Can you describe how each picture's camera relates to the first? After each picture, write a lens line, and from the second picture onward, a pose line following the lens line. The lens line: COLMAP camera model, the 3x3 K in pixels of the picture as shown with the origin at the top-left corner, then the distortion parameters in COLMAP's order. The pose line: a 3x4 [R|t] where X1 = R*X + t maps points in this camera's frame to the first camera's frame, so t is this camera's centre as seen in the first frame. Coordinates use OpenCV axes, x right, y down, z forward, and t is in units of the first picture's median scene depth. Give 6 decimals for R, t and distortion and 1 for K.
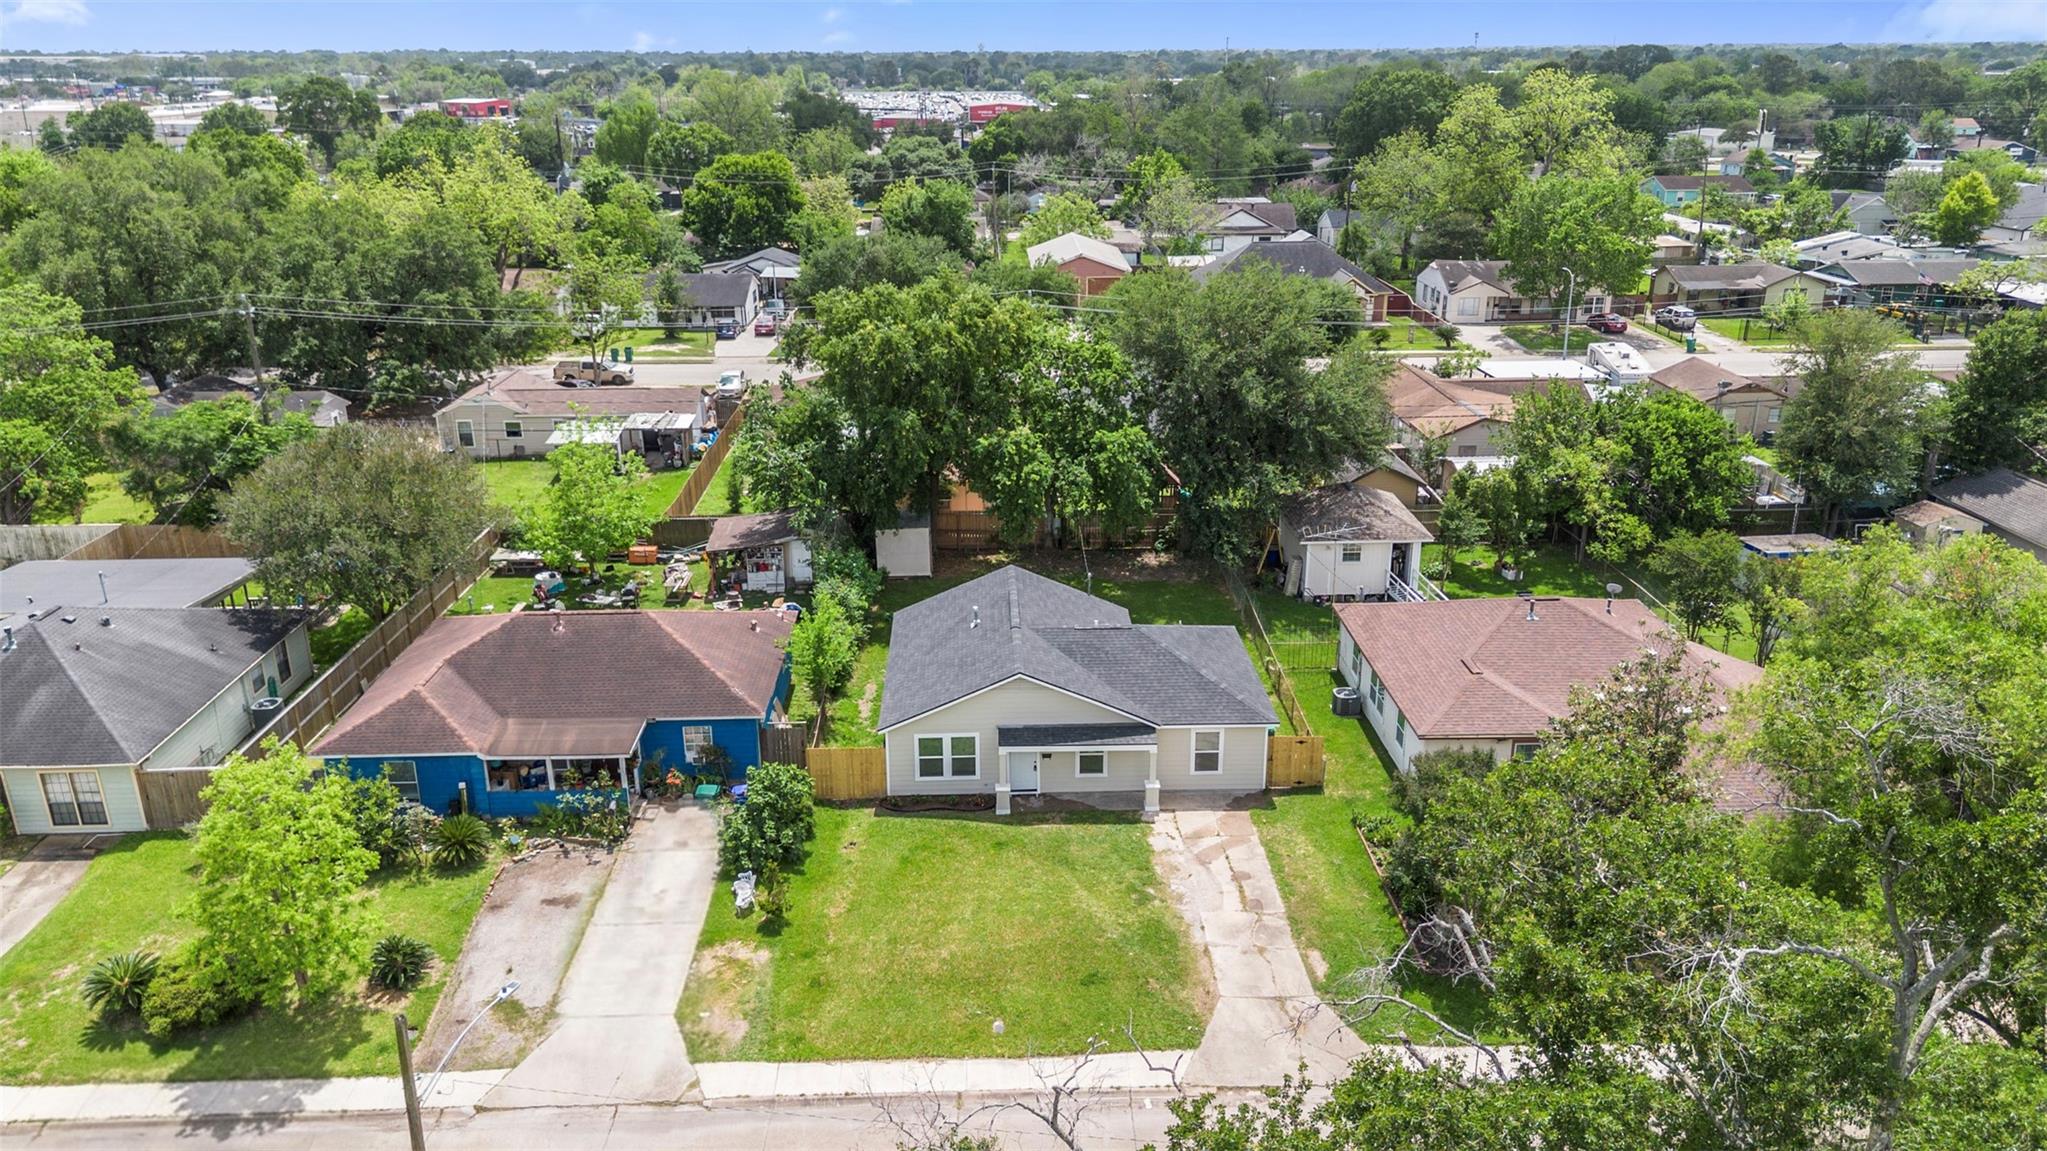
lens RADIAL K [[1465.1, 0, 1025.6], [0, 1465.1, 540.5], [0, 0, 1]] dist [0.093507, -0.124420]
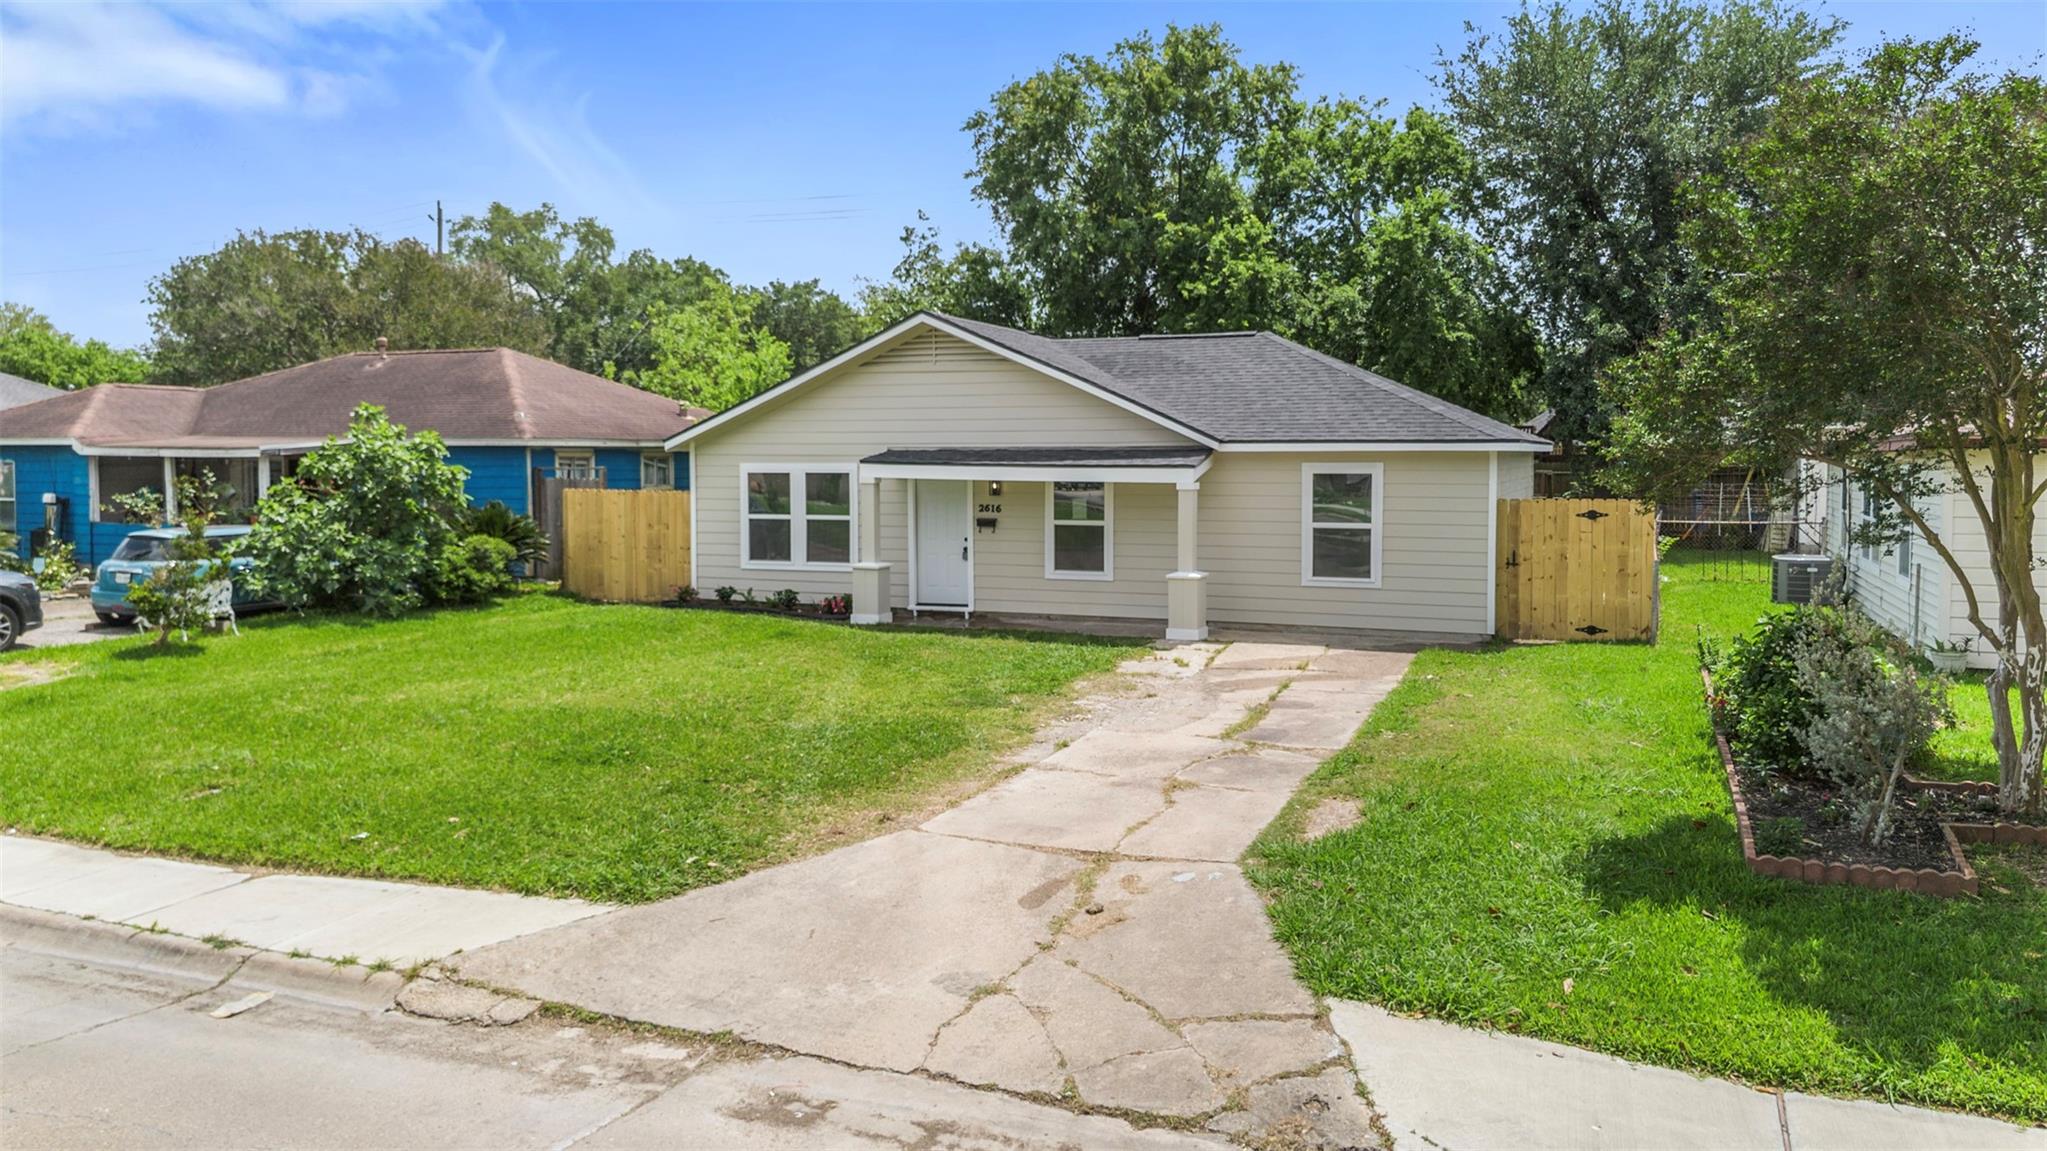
lens RADIAL K [[1469.4, 0, 1023.5], [0, 1469.4, 575.5], [0, 0, 1]] dist [0.061547, -0.051252]
pose [[0.910411, 0.038377, -0.411922, 0.213689], [-0.132764, 0.970127, -0.203045, 0.253876], [0.391824, 0.239543, 0.888309, 0.602327]]
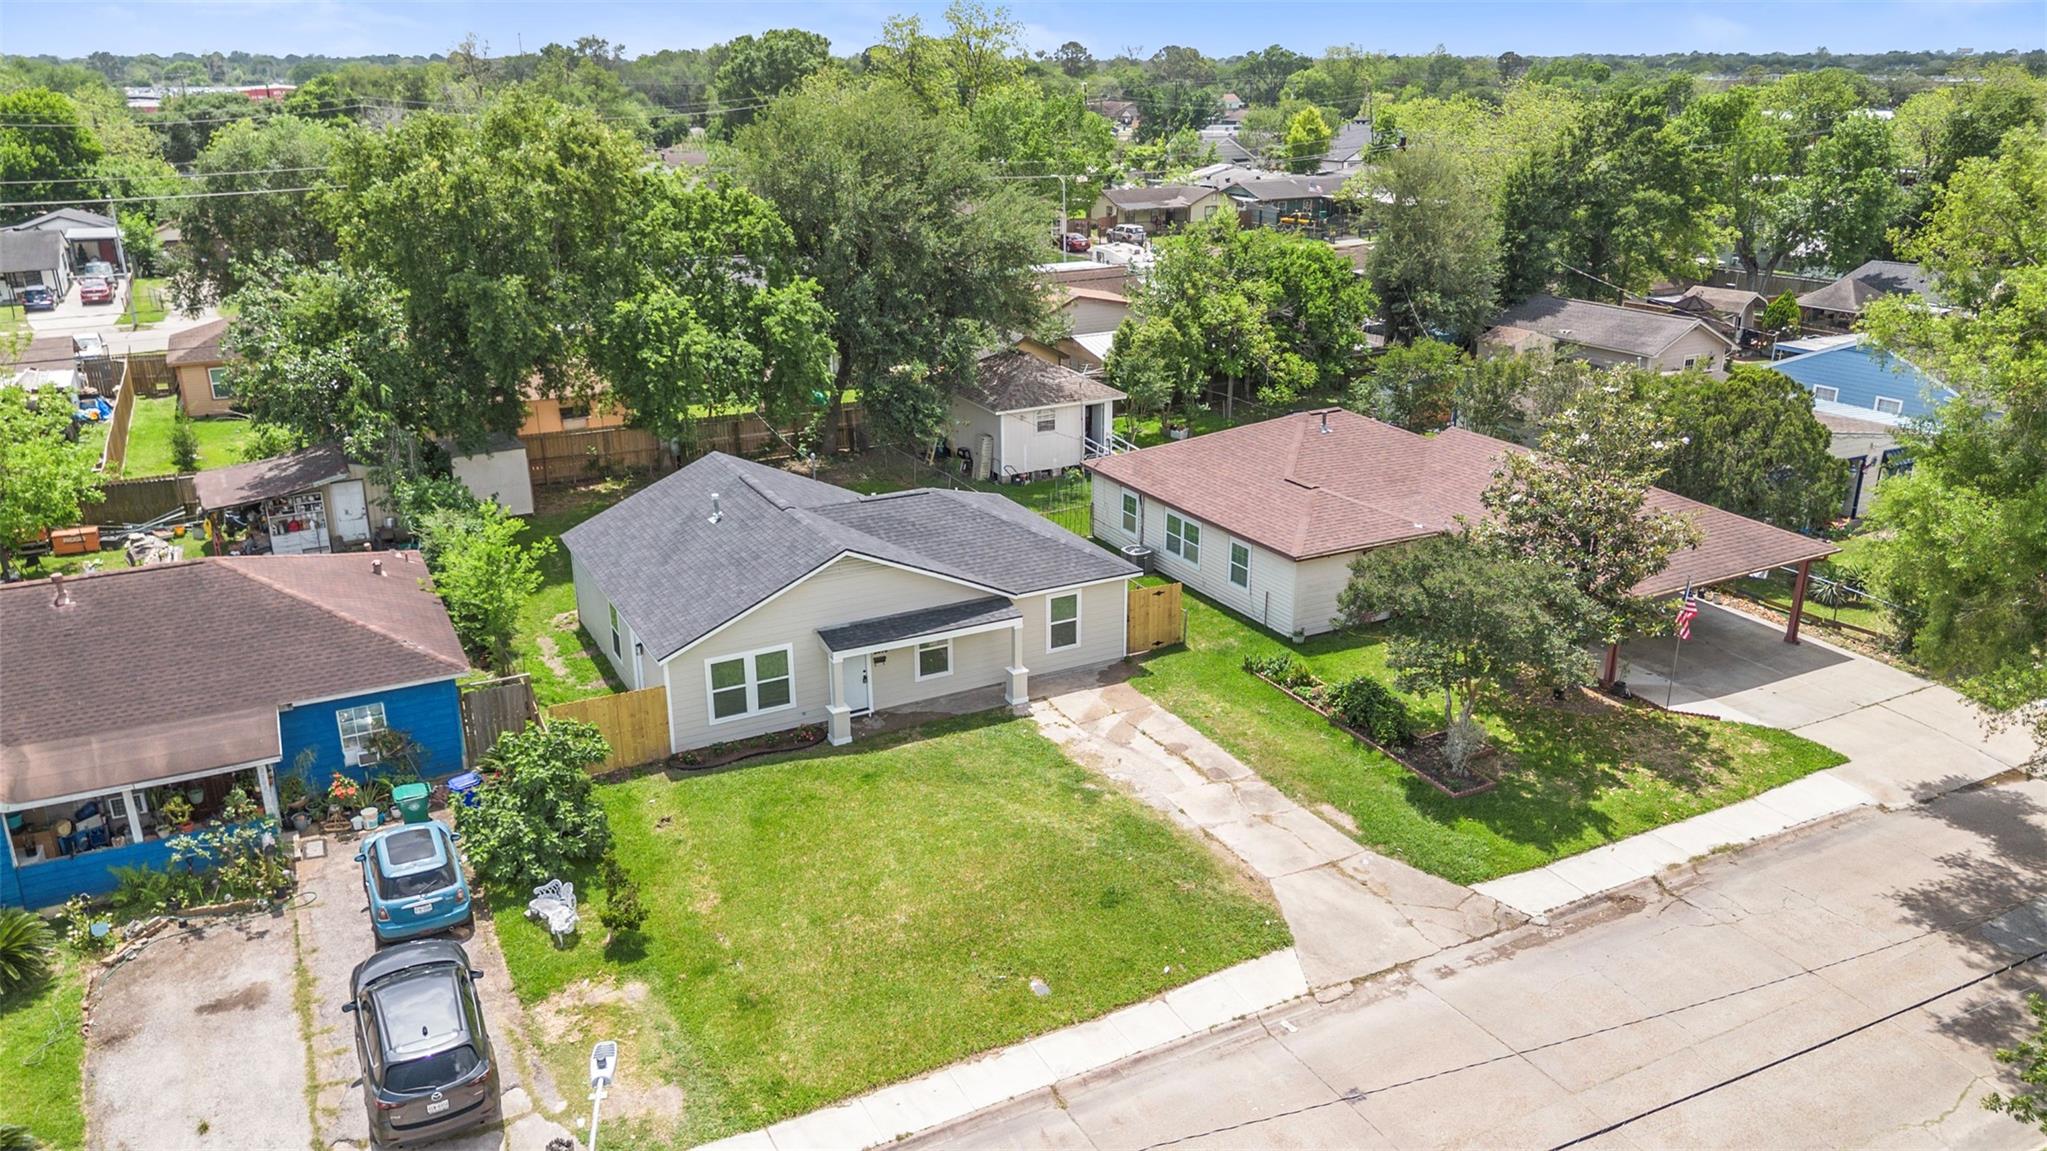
lens RADIAL K [[1449.6, 0, 1023.5], [0, 1449.6, 575.5], [0, 0, 1]] dist [0.076222, -0.080054]
pose [[0.897995, -0.142247, 0.416378, -0.223511], [0.136185, 0.989688, 0.044398, 0.080632], [-0.418400, 0.016836, 0.908107, 0.289485]]
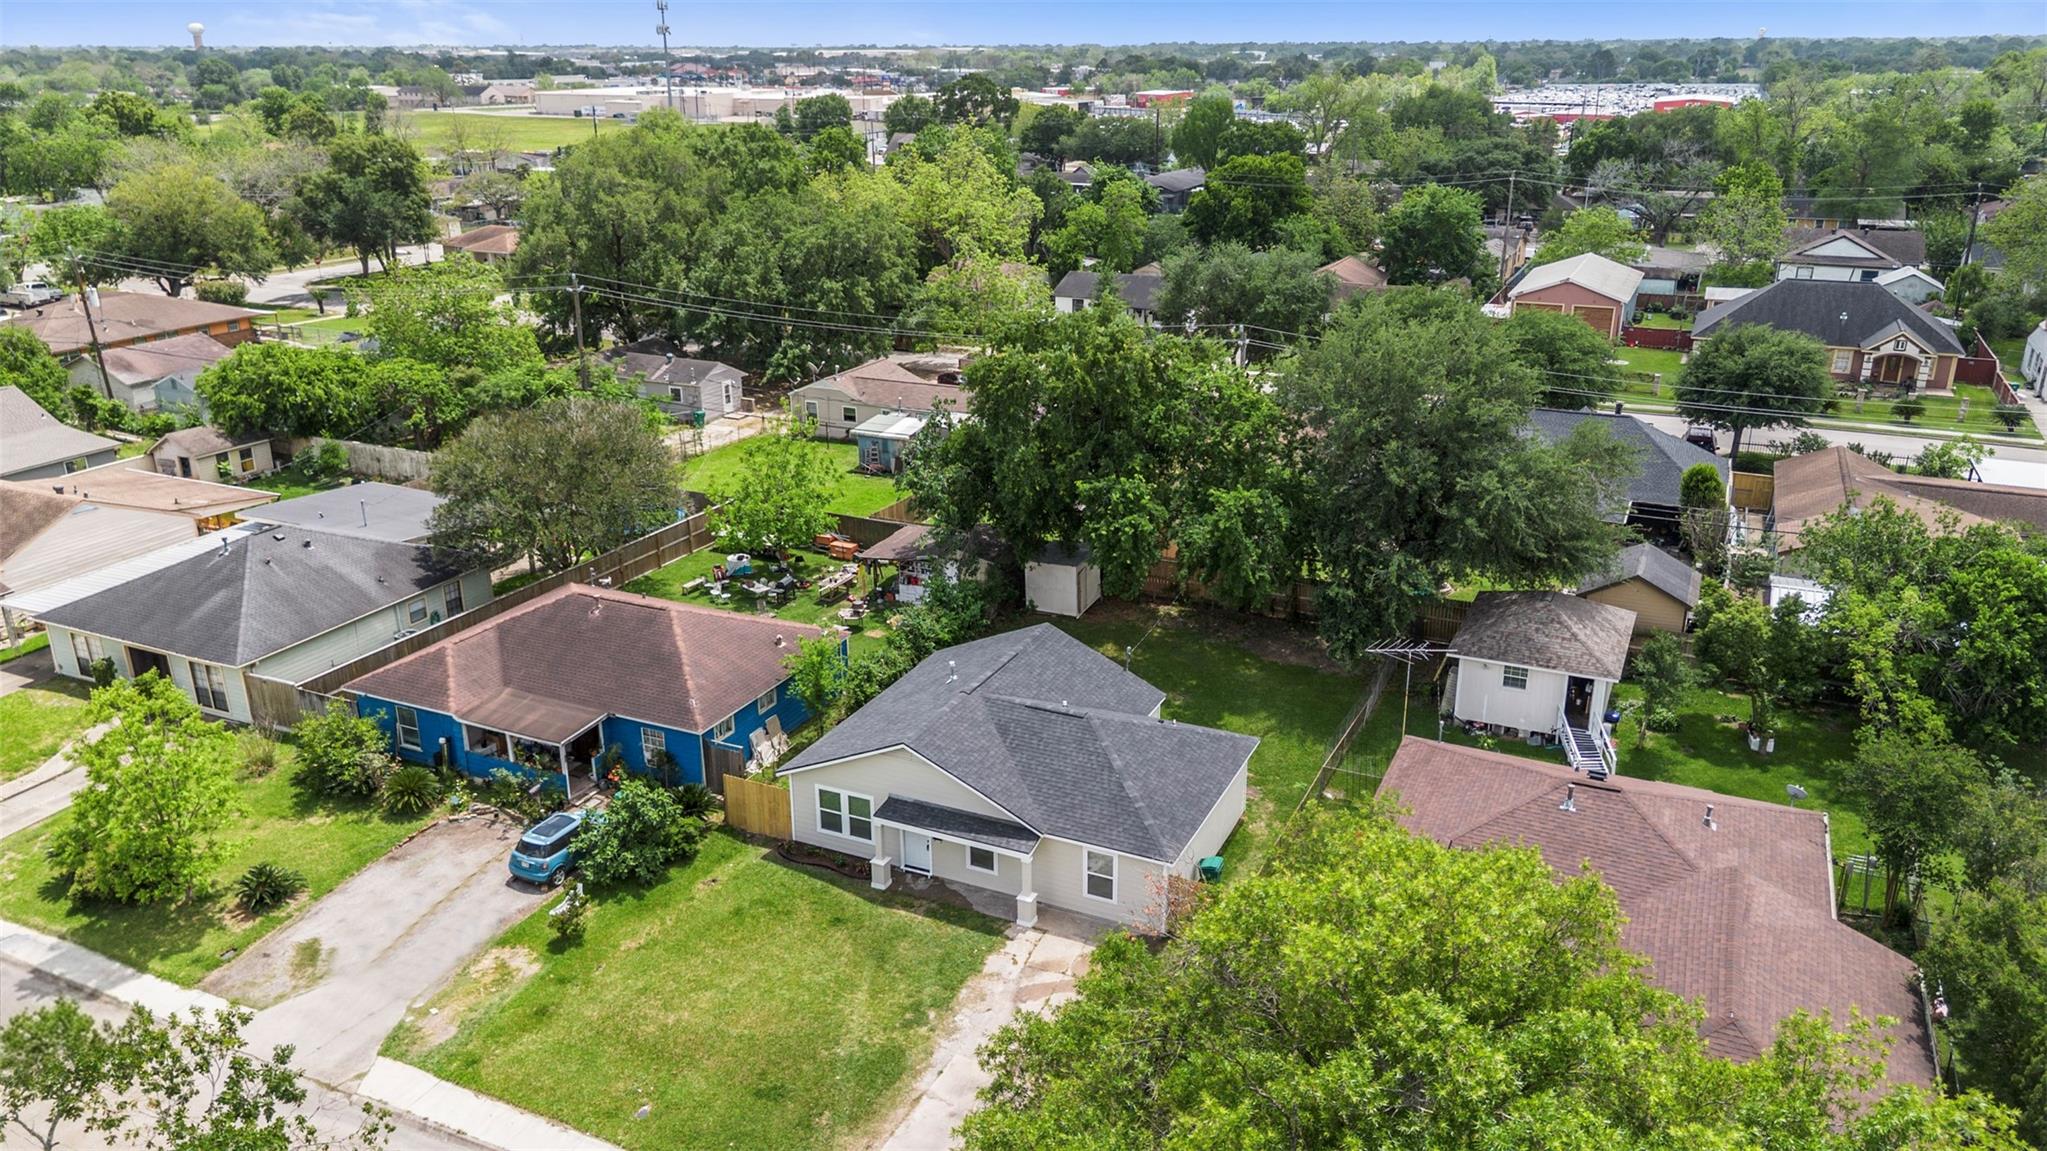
lens RADIAL K [[1449.6, 0, 1023.5], [0, 1449.6, 575.5], [0, 0, 1]] dist [0.076222, -0.080054]
pose [[0.890073, 0.154862, -0.428704, 0.426128], [-0.141983, 0.987920, 0.062086, -0.079087], [0.433140, 0.005608, 0.901309, 0.203341]]
